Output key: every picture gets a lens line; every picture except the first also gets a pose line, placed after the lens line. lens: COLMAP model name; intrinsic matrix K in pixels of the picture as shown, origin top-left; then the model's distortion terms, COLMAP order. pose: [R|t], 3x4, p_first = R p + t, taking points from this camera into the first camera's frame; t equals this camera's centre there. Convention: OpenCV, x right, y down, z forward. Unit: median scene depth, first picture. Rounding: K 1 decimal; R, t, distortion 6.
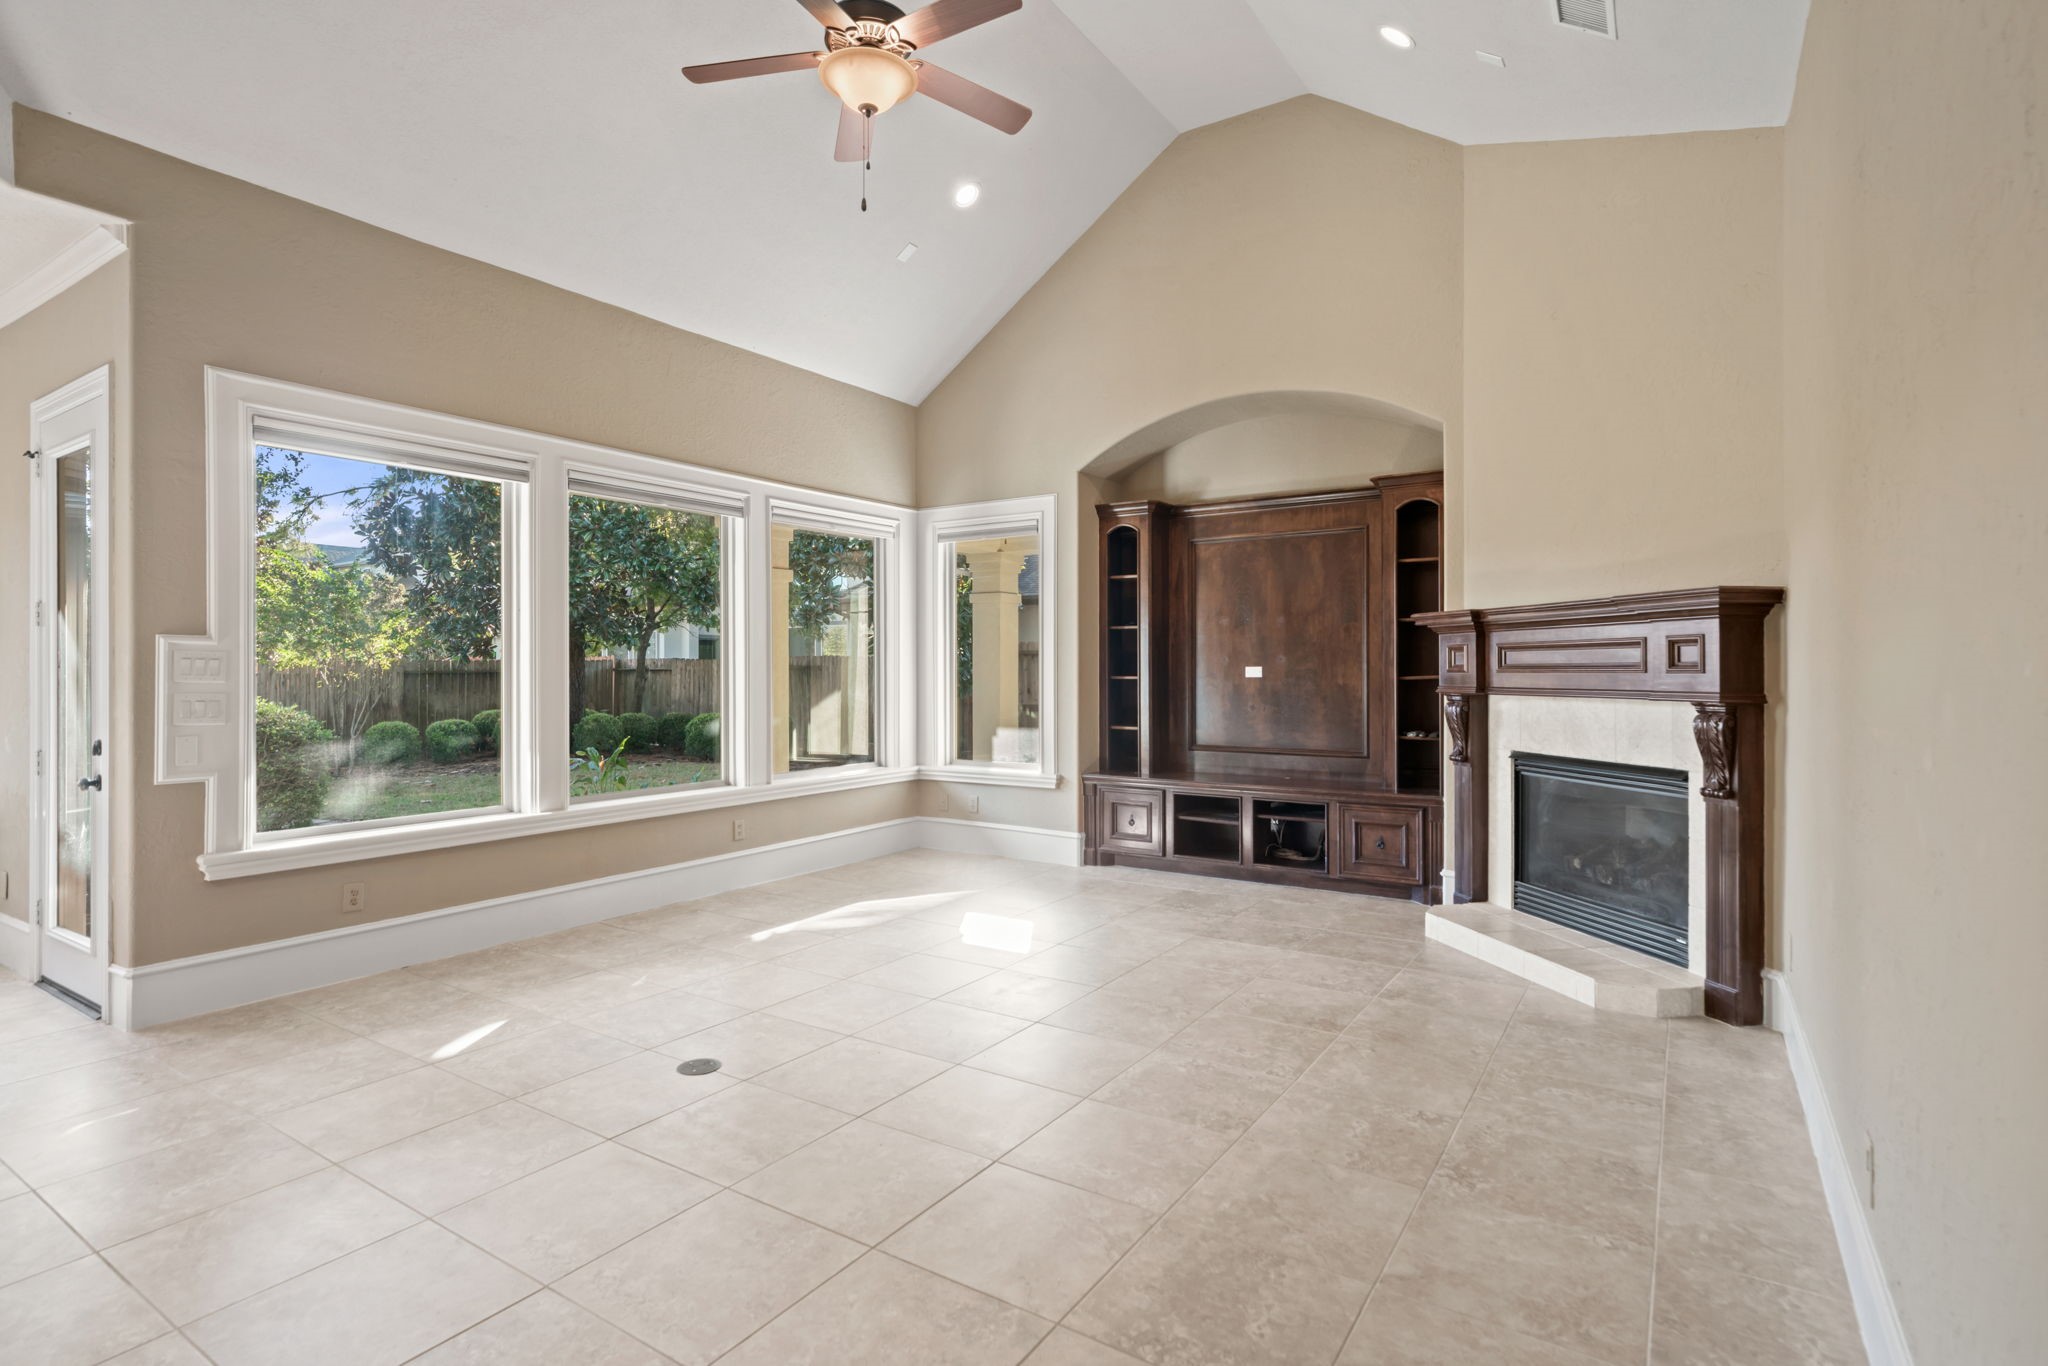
lens RADIAL K [[1022.0, 0, 985.6], [0, 1022.0, 661.2], [0, 0, 1]] dist [0.002174, 0.000085]
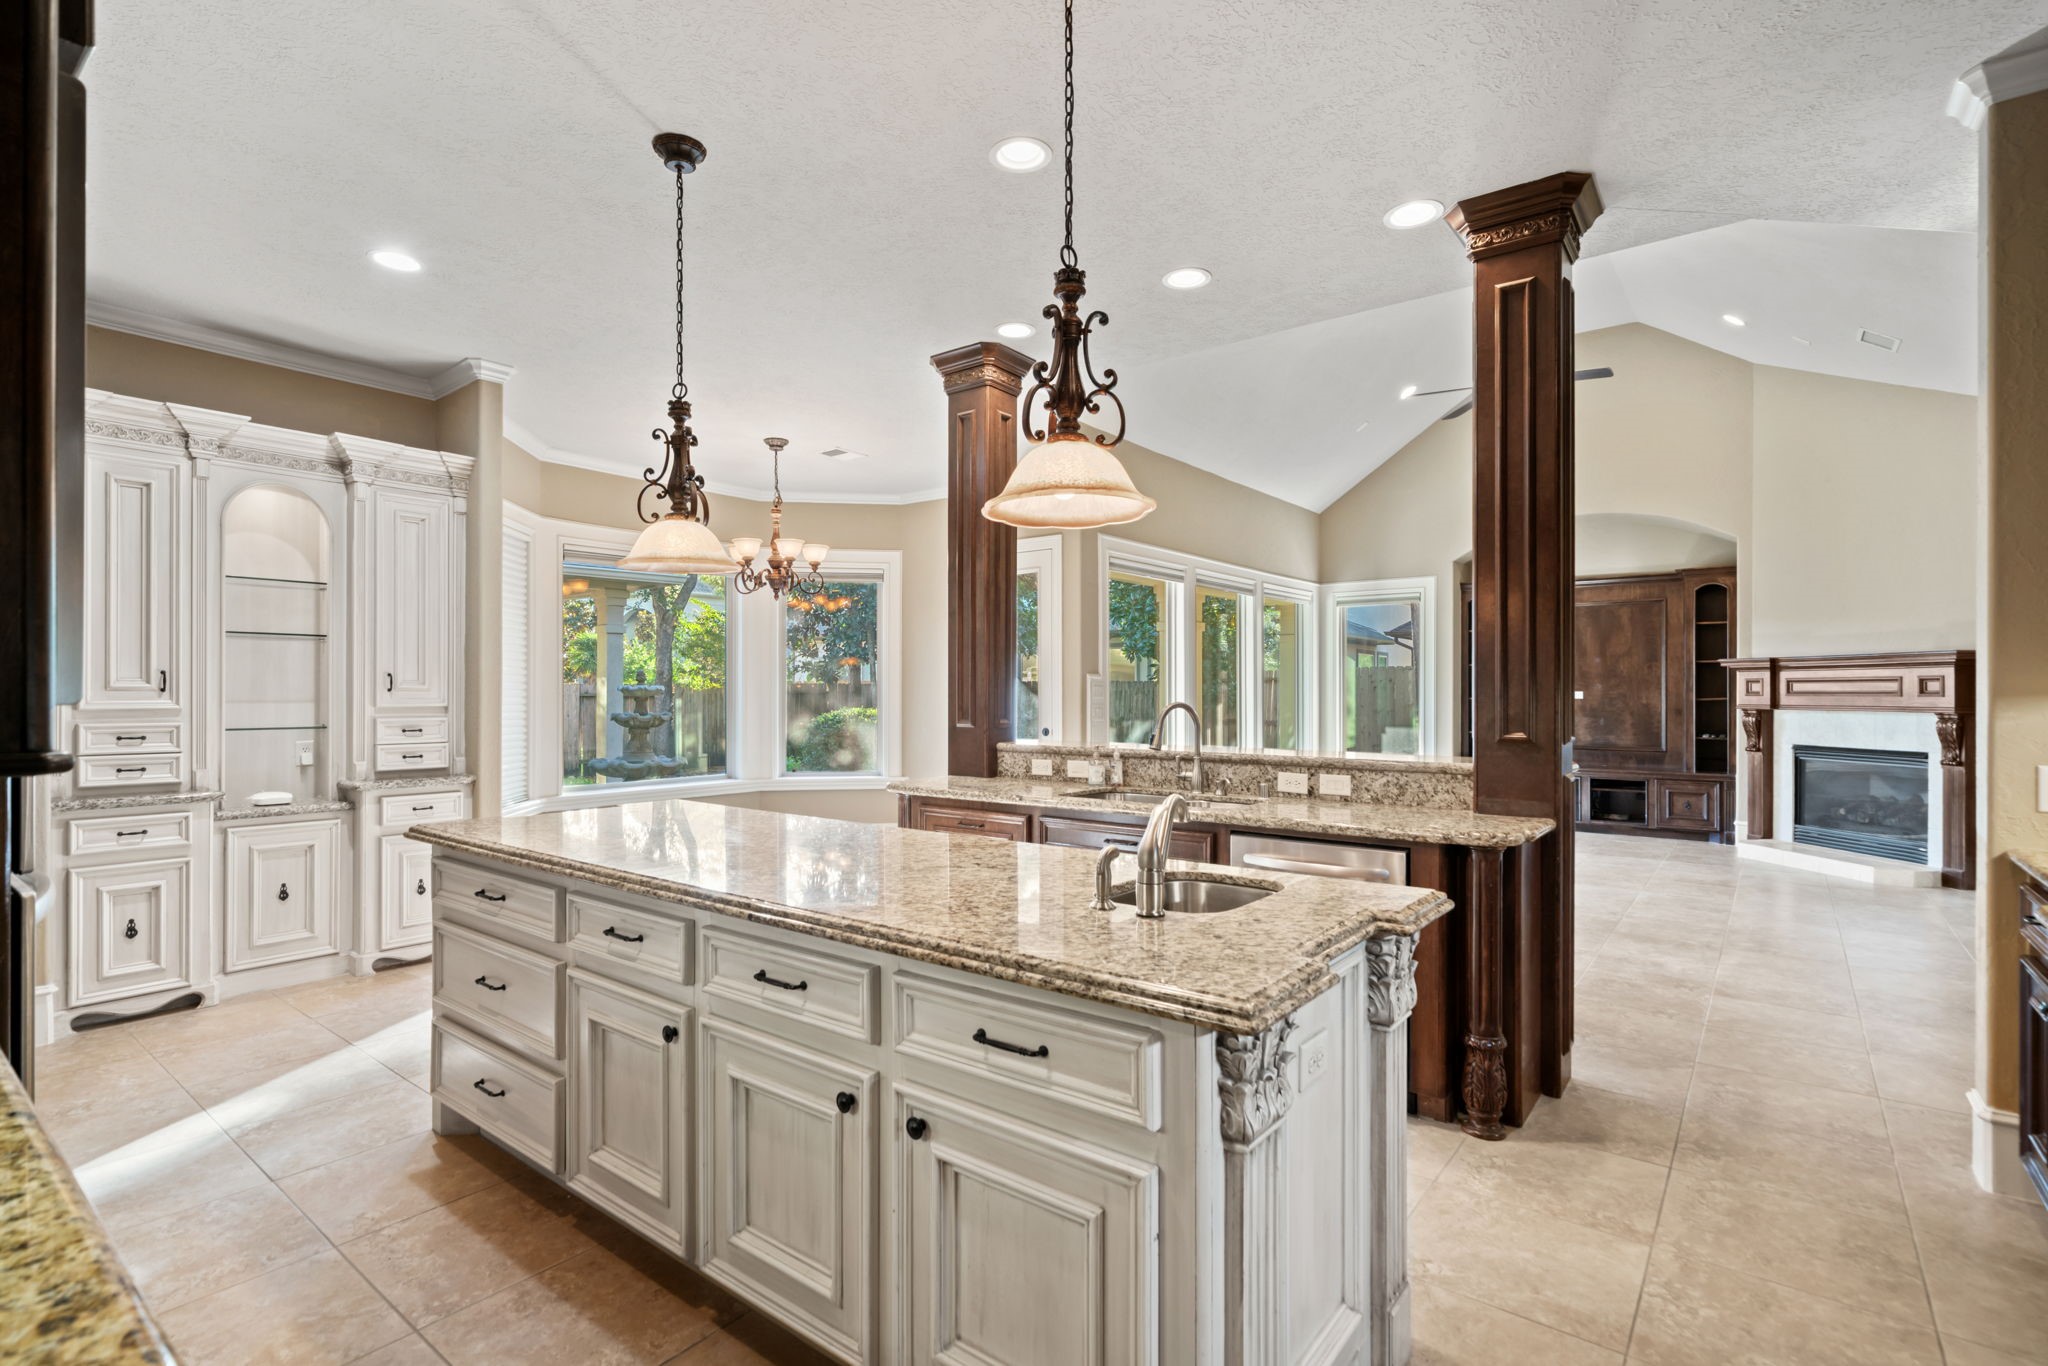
lens RADIAL K [[961.0, 0, 1003.5], [0, 961.0, 685.0], [0, 0, 1]] dist [0.000760, -0.000091]
pose [[0.997225, 0.002377, -0.074411, -0.579943], [-0.002228, 0.999995, 0.002085, -0.006556], [0.074416, -0.001913, 0.997225, -0.573901]]
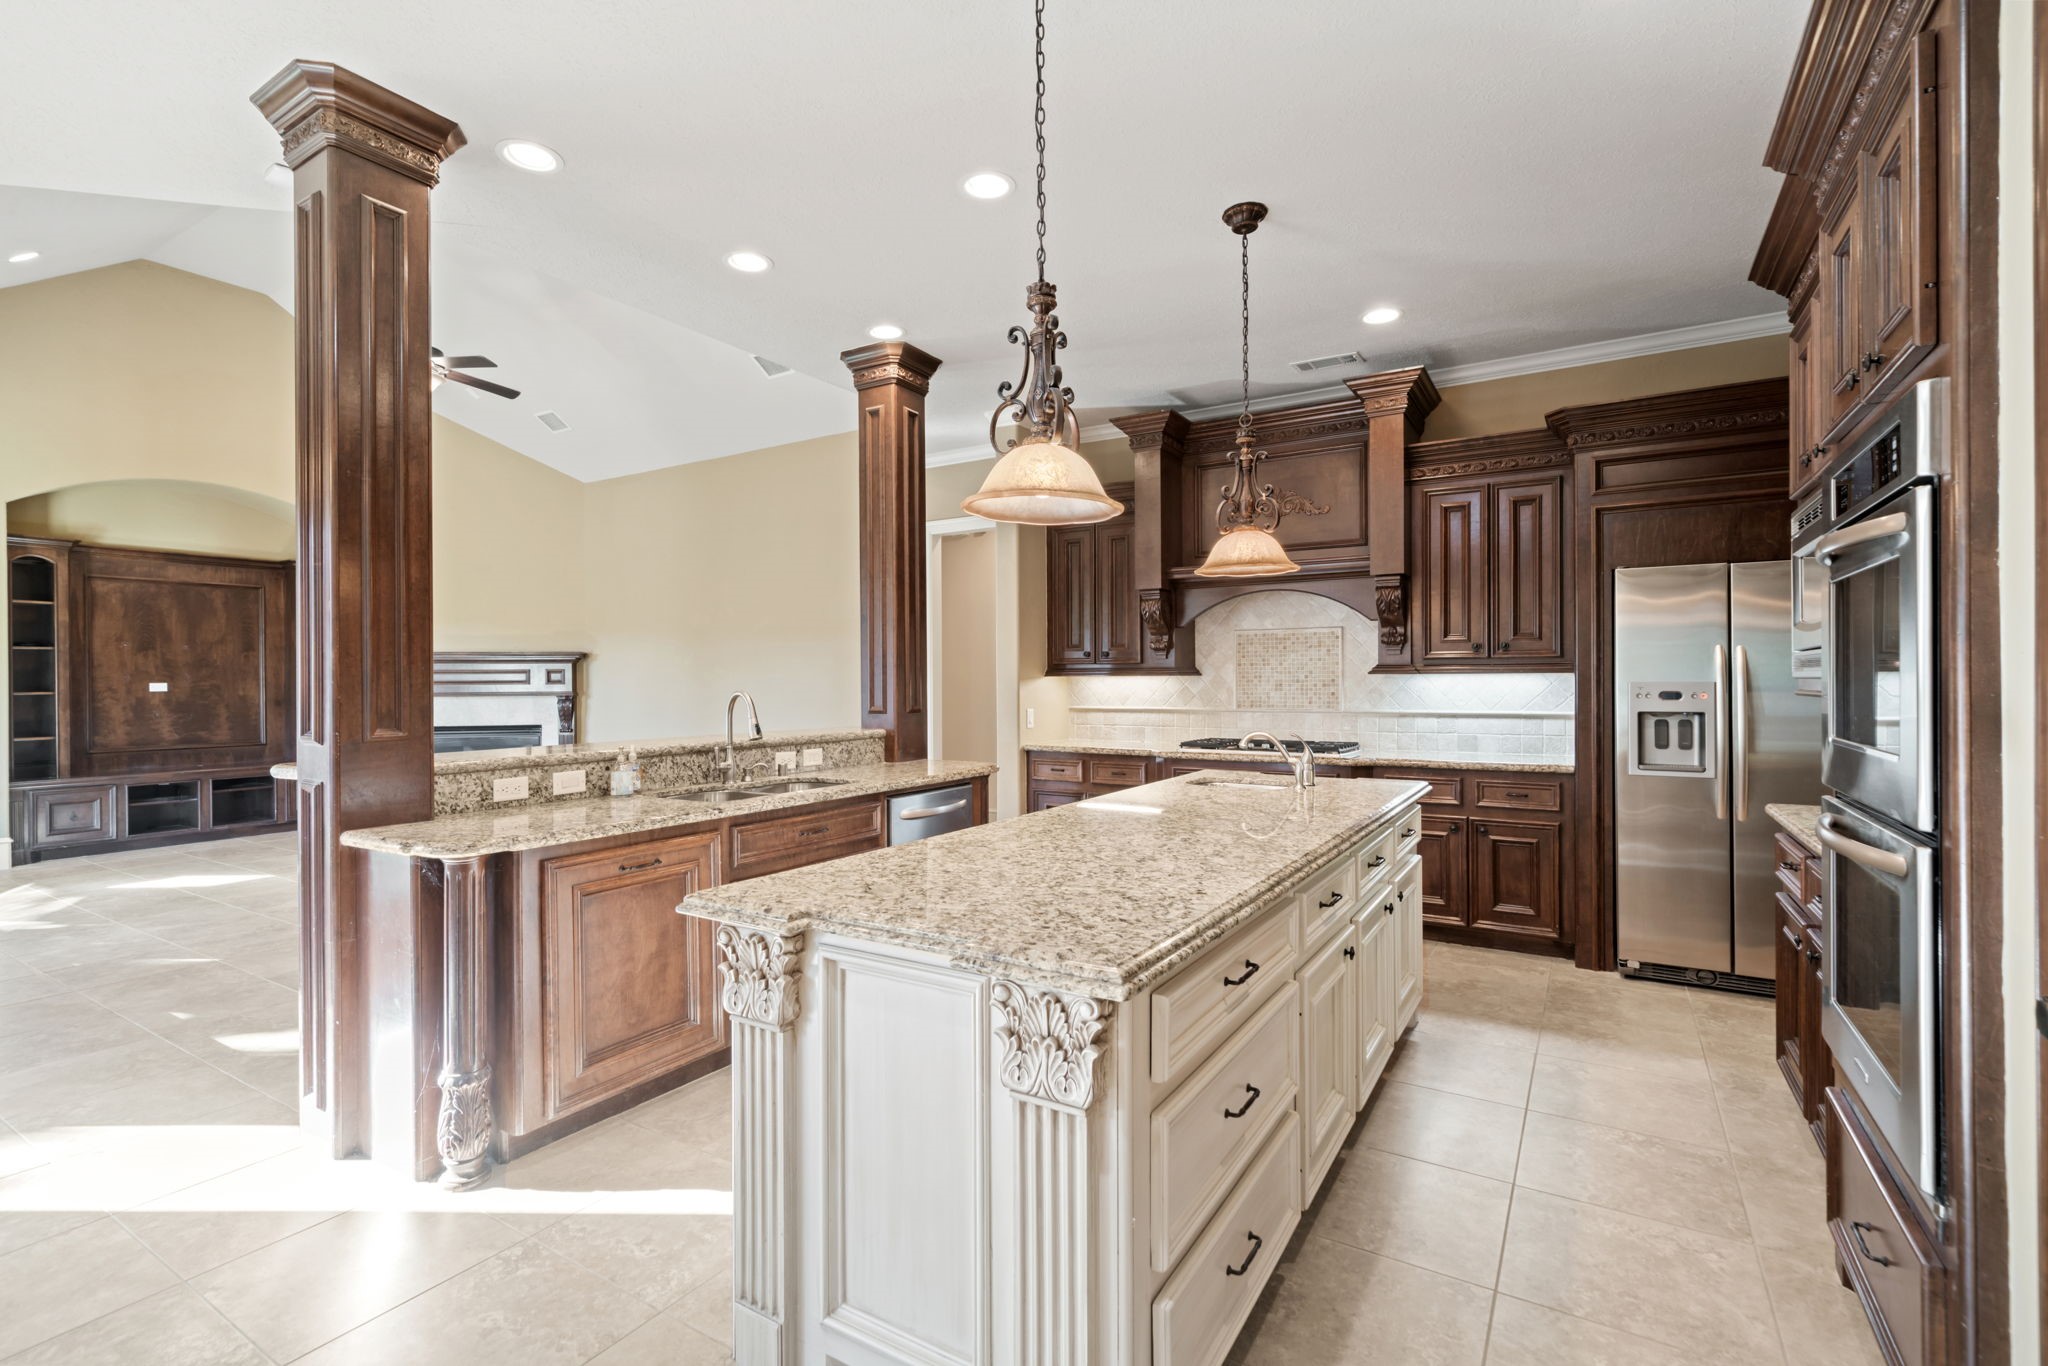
lens RADIAL K [[928.1, 0, 1024.0], [0, 928.1, 683.0], [0, 0, 1]] dist [-0.001045, 0.000058]
pose [[-0.046173, -0.002910, 0.998929, -1.172004], [-0.001631, 0.999995, 0.002838, 0.000207], [-0.998932, -0.001499, -0.046177, -0.035133]]
